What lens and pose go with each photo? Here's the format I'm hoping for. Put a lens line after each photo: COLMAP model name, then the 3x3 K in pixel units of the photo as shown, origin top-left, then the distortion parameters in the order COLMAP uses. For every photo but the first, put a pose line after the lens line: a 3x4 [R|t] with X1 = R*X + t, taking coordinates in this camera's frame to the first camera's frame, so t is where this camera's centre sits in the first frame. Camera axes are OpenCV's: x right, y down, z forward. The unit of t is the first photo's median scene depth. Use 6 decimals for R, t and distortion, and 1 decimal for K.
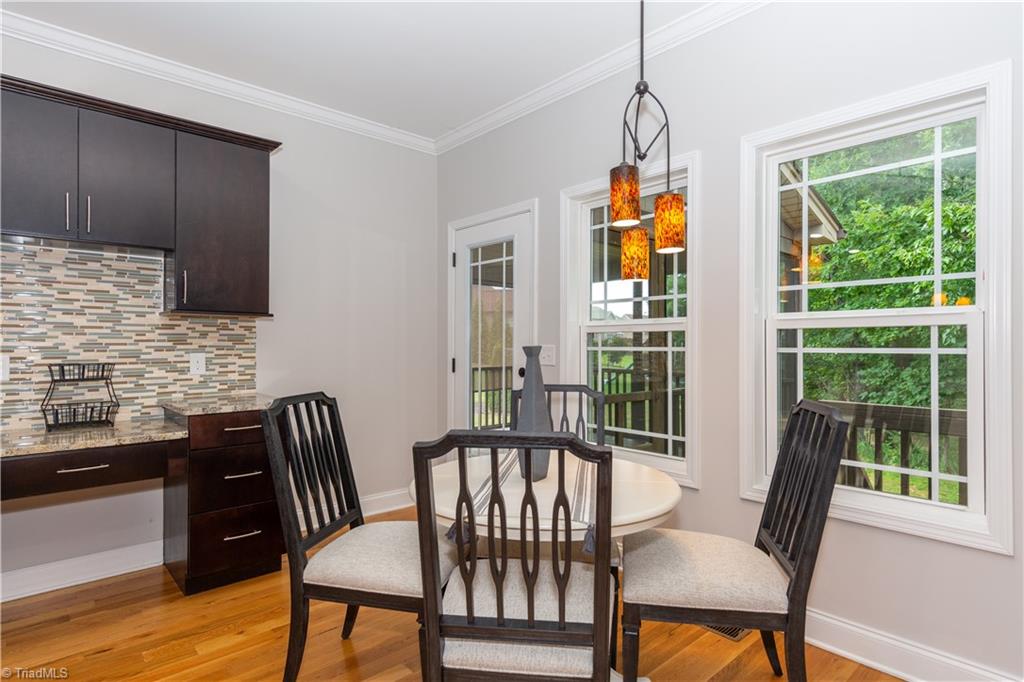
lens RADIAL K [[516.5, 0, 522.8], [0, 516.5, 345.6], [0, 0, 1]] dist [0.000141, -0.000193]
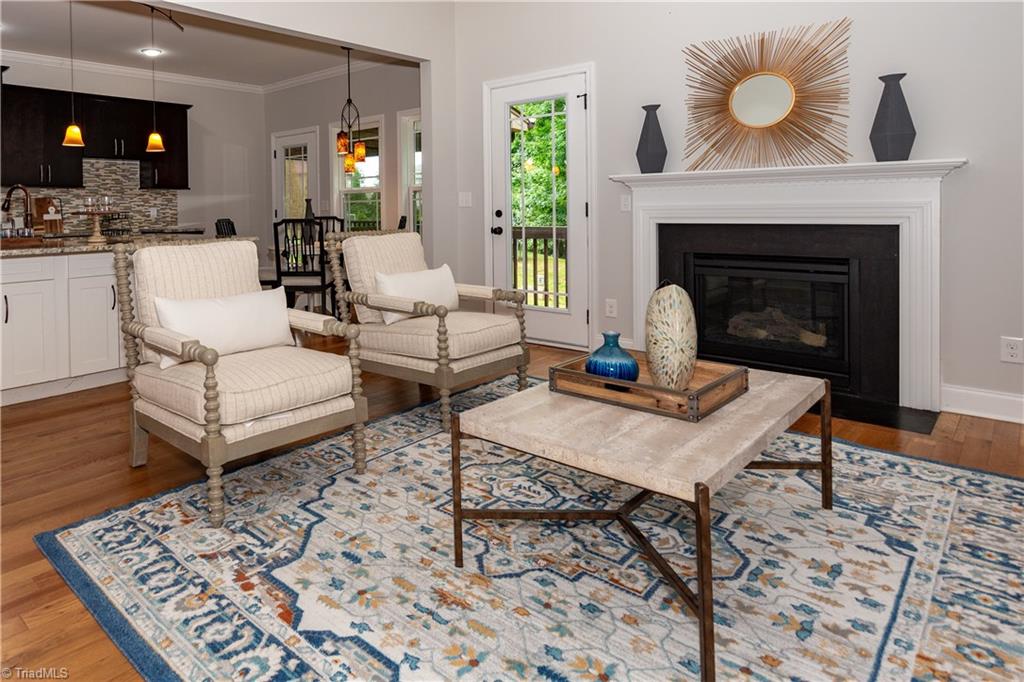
lens RADIAL K [[654.1, 0, 350.7], [0, 654.1, 219.1], [0, 0, 1]] dist [0.013871, -0.003645]
pose [[0.999621, -0.018432, -0.020462, 0.227849], [0.018597, 0.999796, 0.007906, 0.059287], [0.020312, -0.008283, 0.999759, -1.736706]]
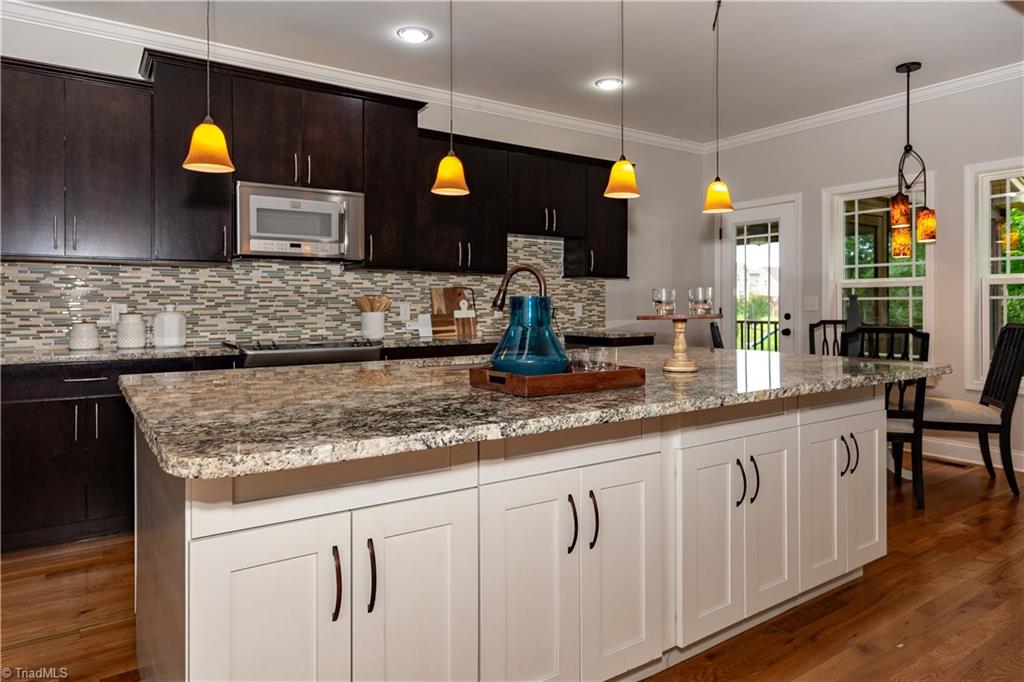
lens RADIAL K [[629.2, 0, 531.3], [0, 629.2, 304.9], [0, 0, 1]] dist [-0.022674, 0.000741]
pose [[0.990020, -0.003021, -0.140896, -0.548244], [0.002552, 0.999991, -0.003509, 0.029710], [0.140905, 0.003114, 0.990018, -0.947238]]
